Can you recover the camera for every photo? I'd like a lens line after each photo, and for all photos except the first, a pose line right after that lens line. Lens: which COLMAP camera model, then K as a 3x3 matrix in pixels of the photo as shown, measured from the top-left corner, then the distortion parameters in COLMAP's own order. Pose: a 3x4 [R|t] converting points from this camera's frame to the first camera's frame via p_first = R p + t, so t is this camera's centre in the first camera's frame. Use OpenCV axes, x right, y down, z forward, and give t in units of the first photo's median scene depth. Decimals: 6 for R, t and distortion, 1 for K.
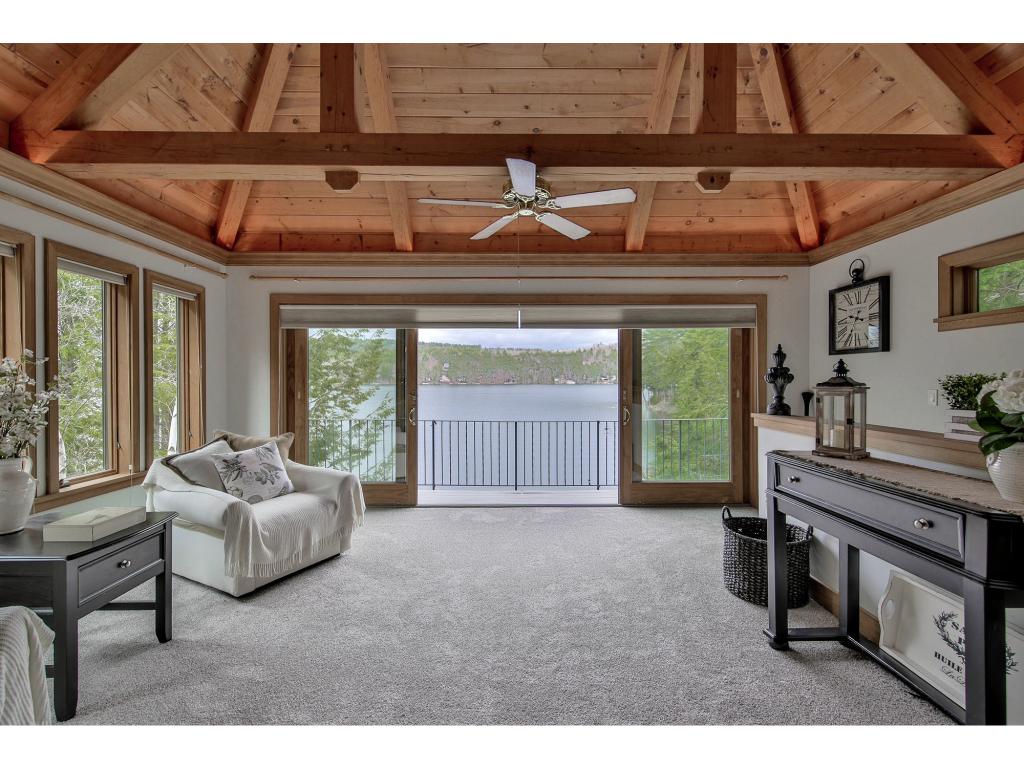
lens RADIAL K [[475.4, 0, 507.0], [0, 475.4, 384.0], [0, 0, 1]] dist [0.000028, -0.000765]
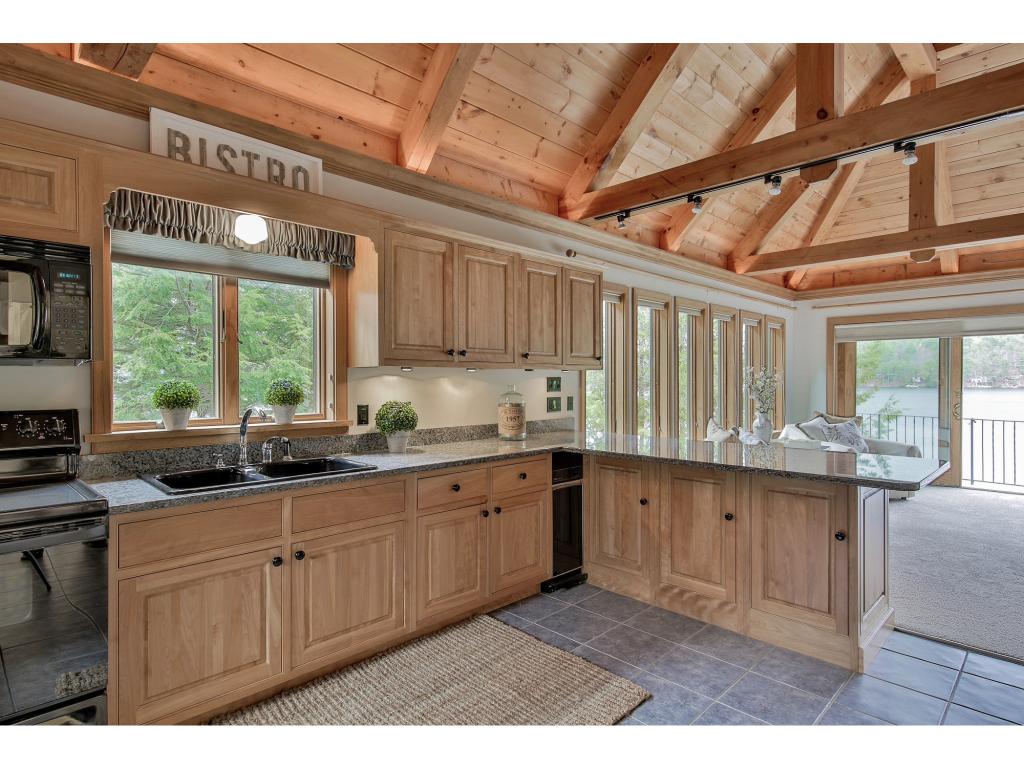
lens RADIAL K [[558.6, 0, 512.0], [0, 558.6, 384.0], [0, 0, 1]] dist [0.013335, -0.000963]
pose [[0.704009, 0.005835, -0.710167, 0.021470], [-0.007201, 0.999973, 0.001077, 0.008263], [0.710154, 0.004356, 0.704033, -0.977781]]
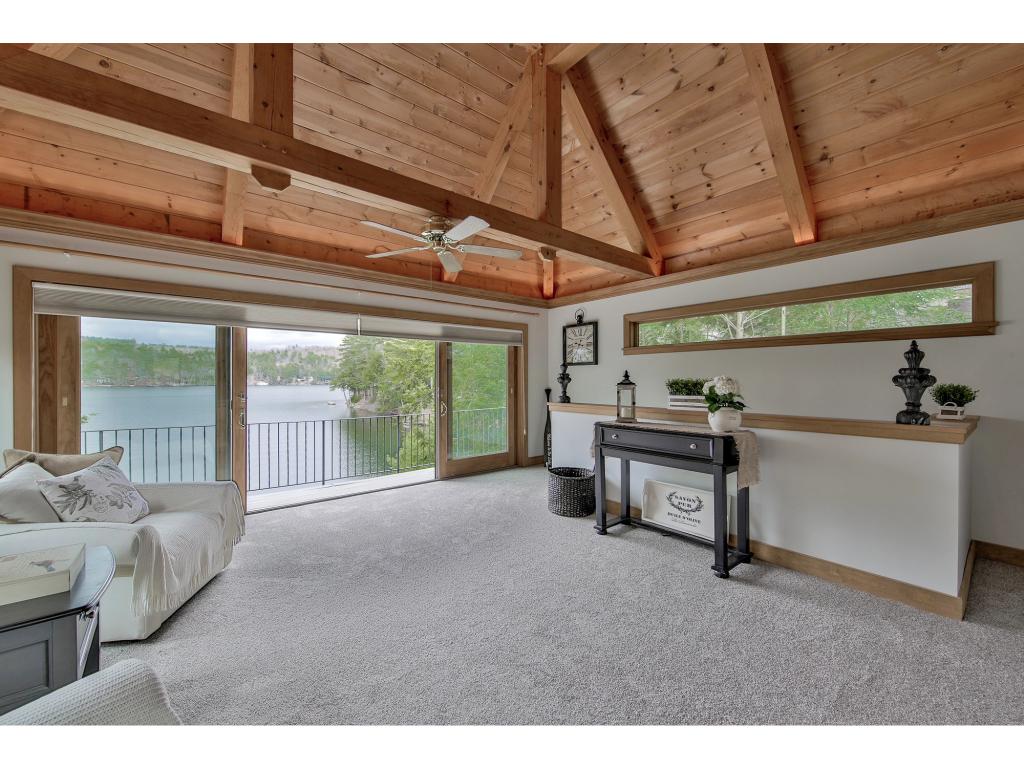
lens RADIAL K [[417.2, 0, 515.8], [0, 417.2, 383.7], [0, 0, 1]] dist [0.000122, -0.000424]
pose [[0.770721, -0.004460, 0.637157, -0.377798], [0.006068, 0.999982, -0.000341, -0.000567], [-0.637143, 0.004129, 0.770734, 0.008328]]
